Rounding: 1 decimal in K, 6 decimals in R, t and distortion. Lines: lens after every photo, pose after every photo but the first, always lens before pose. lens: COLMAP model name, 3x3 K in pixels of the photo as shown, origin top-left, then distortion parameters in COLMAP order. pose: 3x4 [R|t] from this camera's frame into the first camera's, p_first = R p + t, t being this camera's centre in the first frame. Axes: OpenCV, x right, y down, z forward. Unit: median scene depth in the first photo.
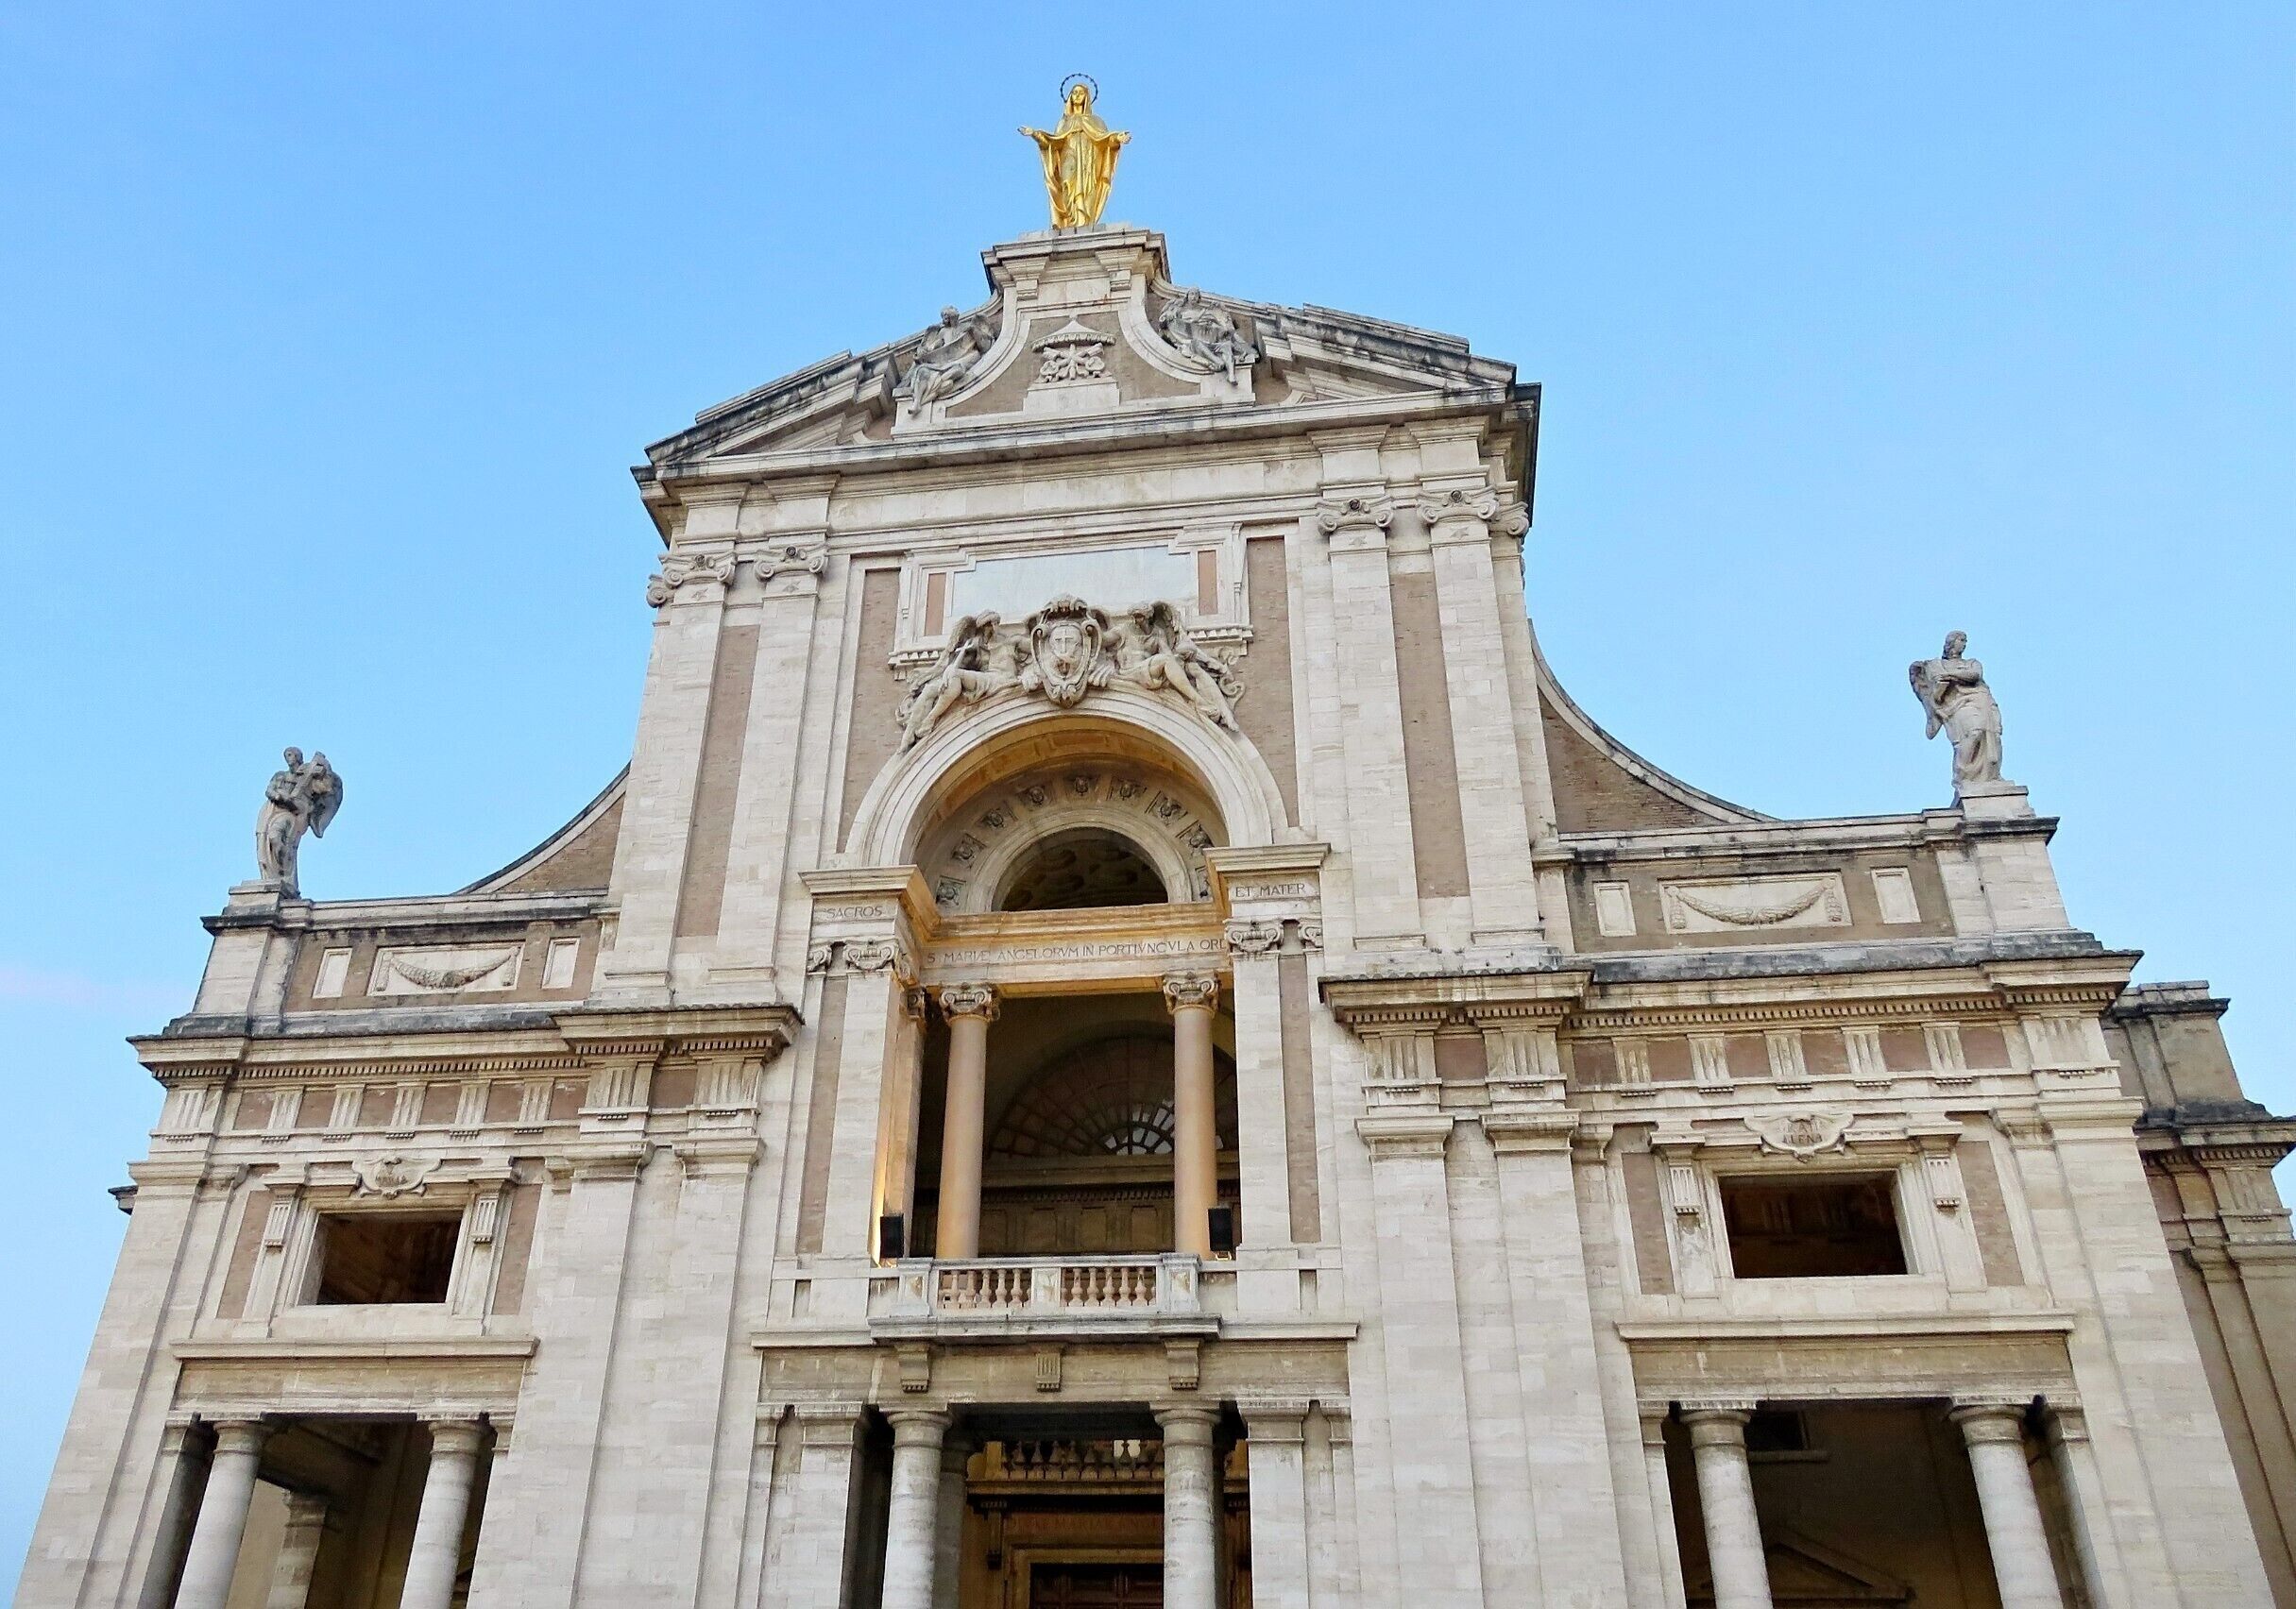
lens RADIAL K [[1557.5, 0, 1107.0], [0, 1557.5, 805.0], [0, 0, 1]] dist [-0.004941, 0.002362]
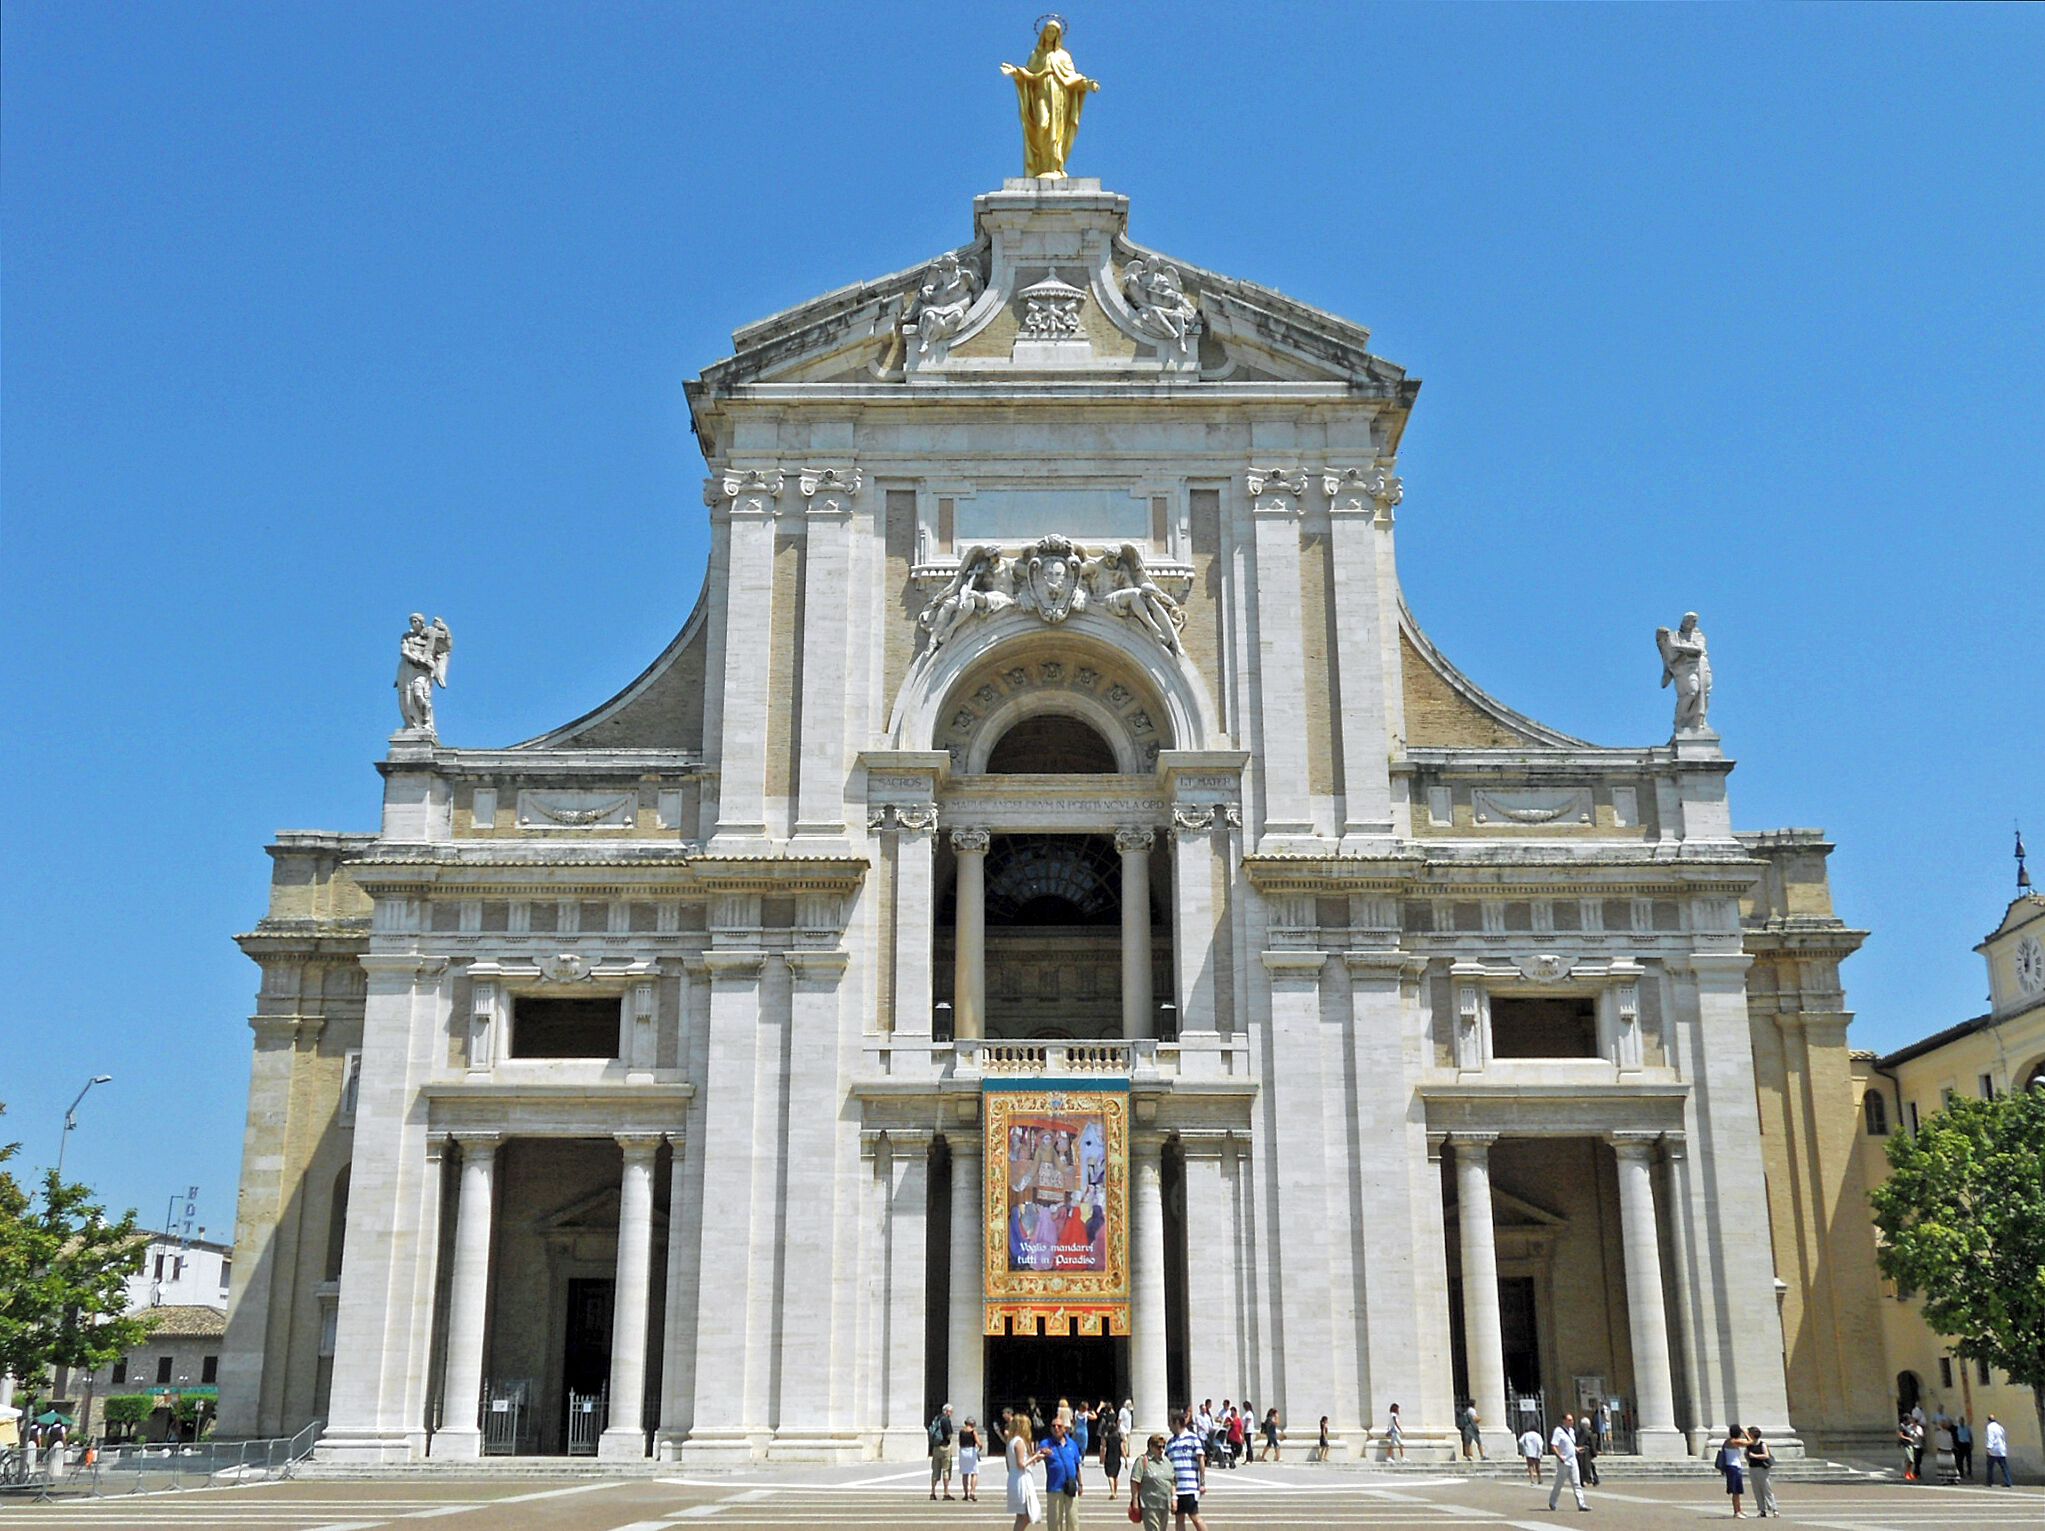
lens RADIAL K [[1674.7, 0, 1022.5], [0, 1674.7, 765.5], [0, 0, 1]] dist [-0.005388, 0.001053]
pose [[0.991354, 0.023414, 0.129109, -0.252356], [-0.054053, 0.969455, 0.239238, -0.310359], [-0.119564, -0.244148, 0.962339, -0.428158]]
